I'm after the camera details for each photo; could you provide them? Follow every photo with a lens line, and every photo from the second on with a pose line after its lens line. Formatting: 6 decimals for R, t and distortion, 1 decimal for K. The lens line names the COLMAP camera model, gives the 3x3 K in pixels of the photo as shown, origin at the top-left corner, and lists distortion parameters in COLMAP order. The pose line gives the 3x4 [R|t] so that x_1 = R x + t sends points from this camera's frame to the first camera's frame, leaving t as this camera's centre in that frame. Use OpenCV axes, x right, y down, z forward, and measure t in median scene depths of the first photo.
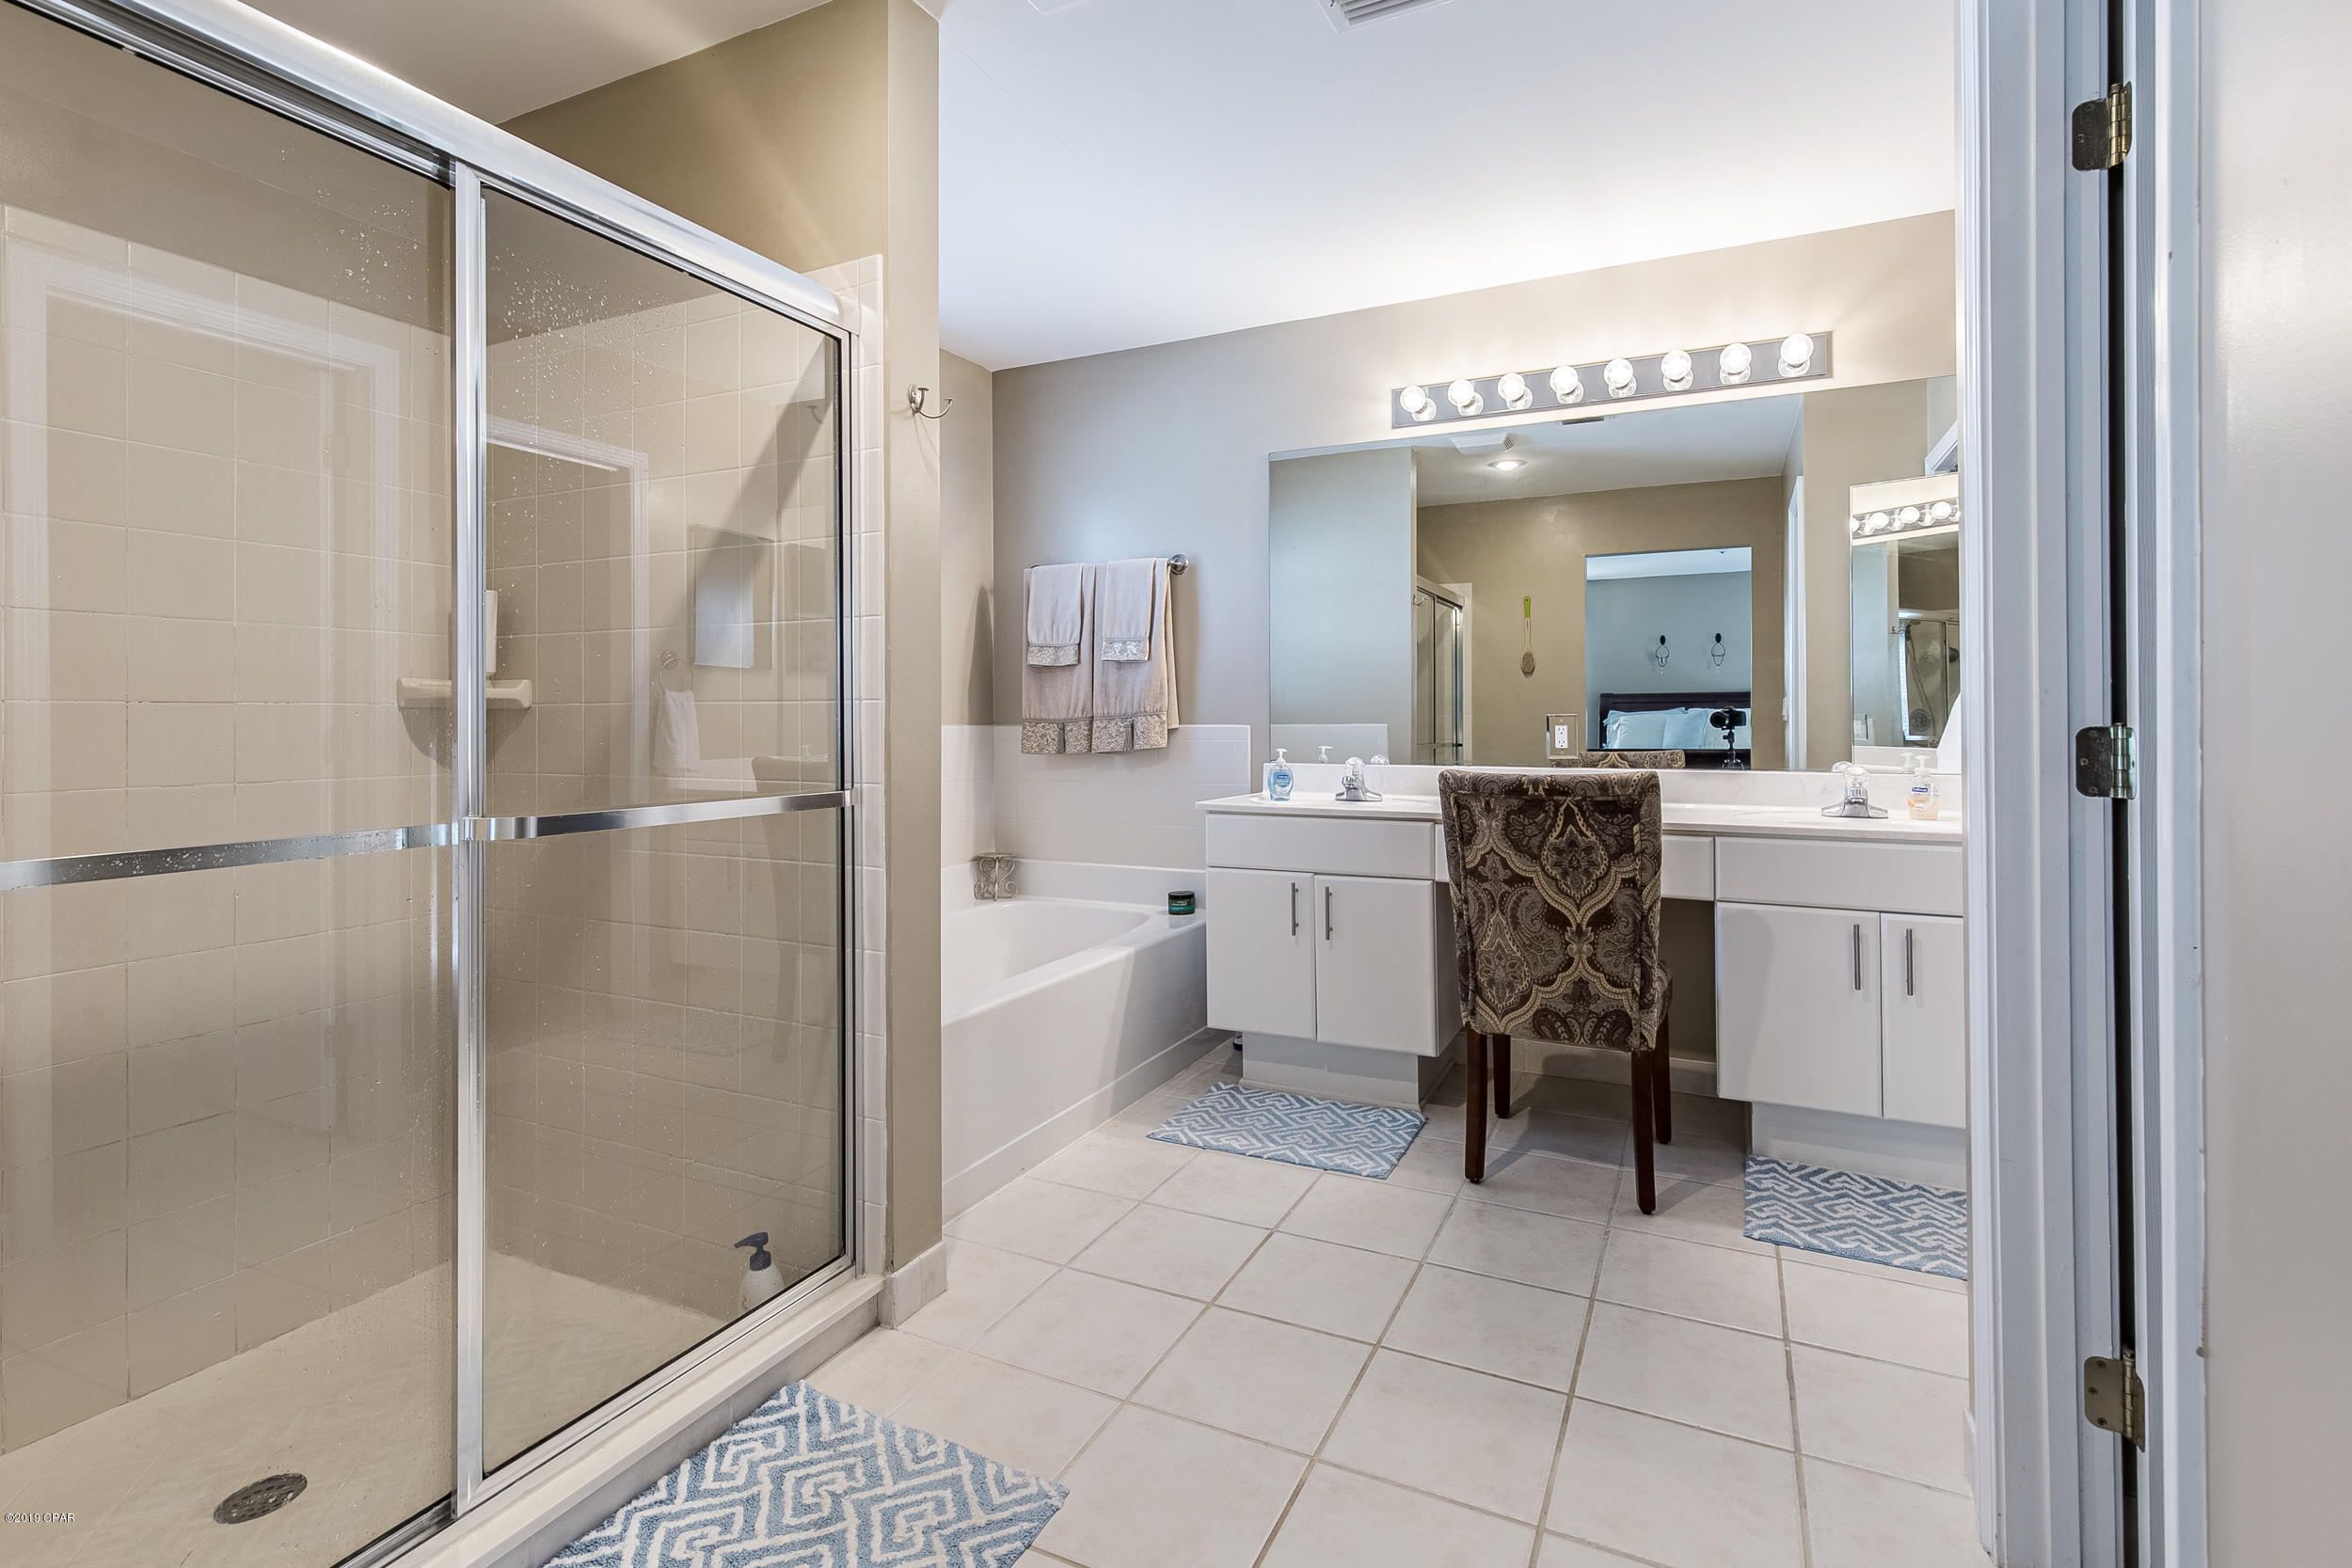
lens RADIAL K [[1107.9, 0, 1184.7], [0, 1107.9, 713.1], [0, 0, 1]] dist [0.002116, 0.000852]
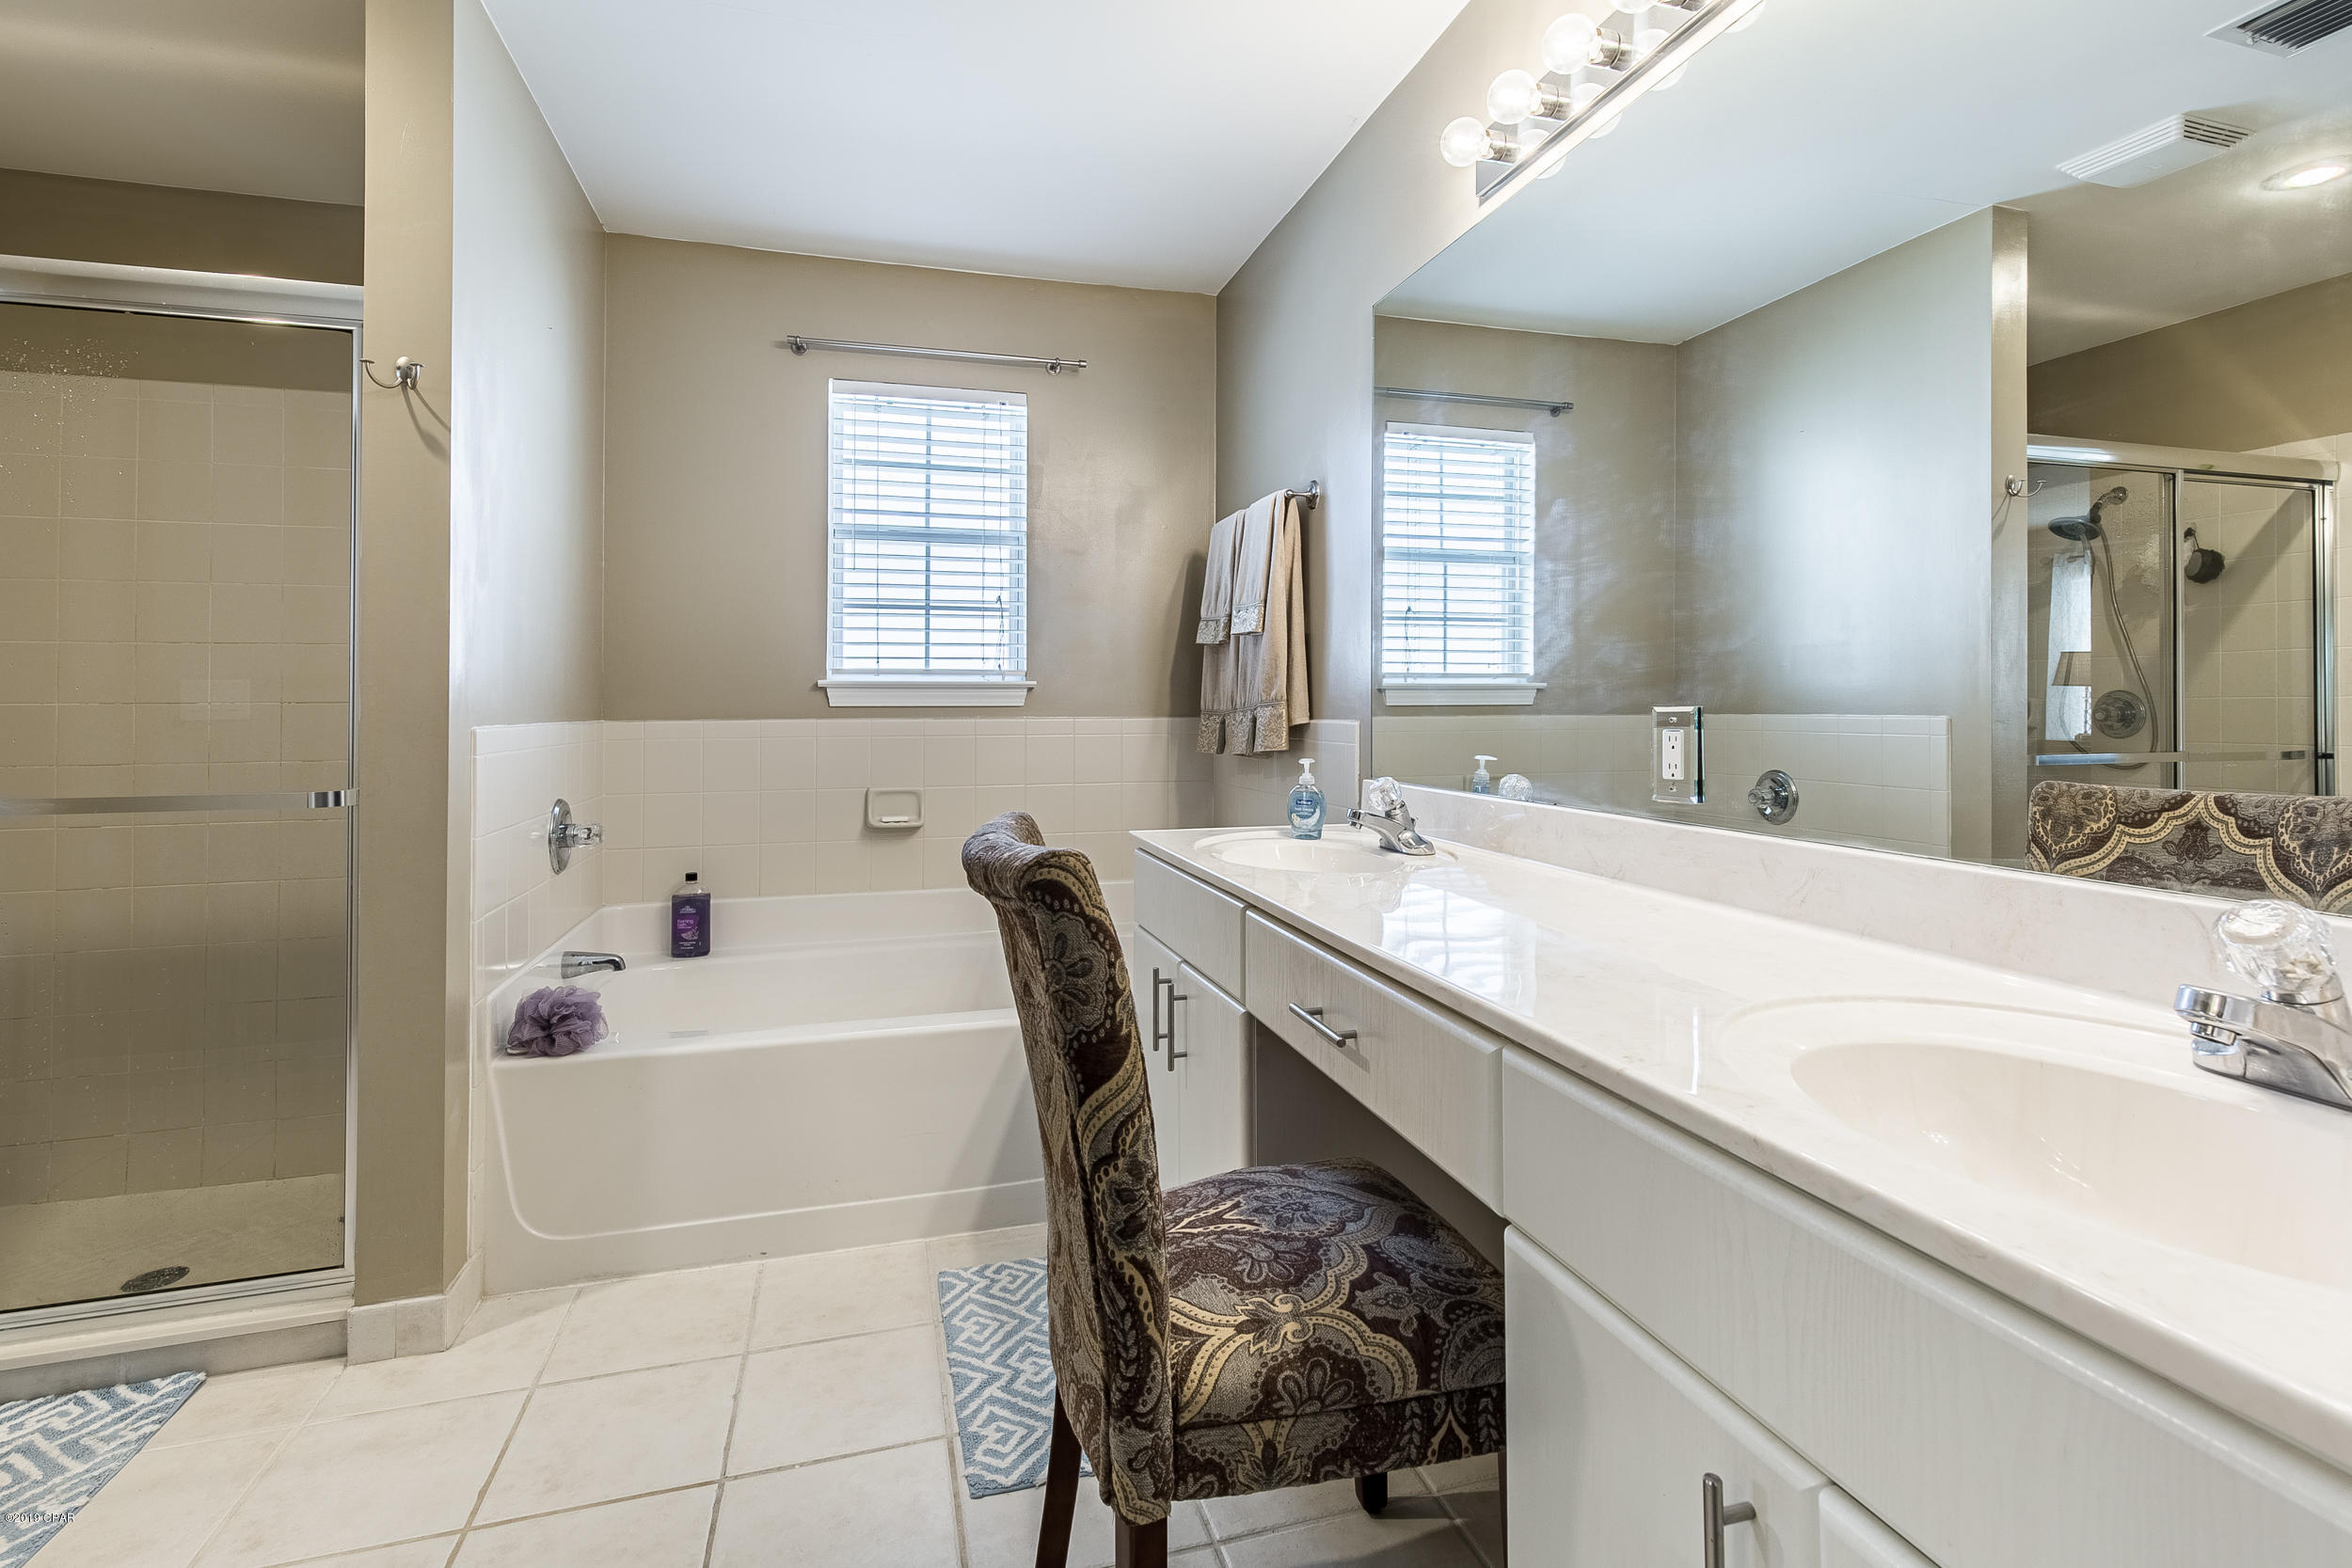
lens RADIAL K [[1107.9, 0, 1200.4], [0, 1107.9, 707.1], [0, 0, 1]] dist [0.002116, 0.000852]
pose [[0.675350, 0.004112, -0.737486, 0.622145], [-0.002107, 0.999991, 0.003646, 0.000323], [0.737495, -0.000909, 0.675352, 0.622113]]
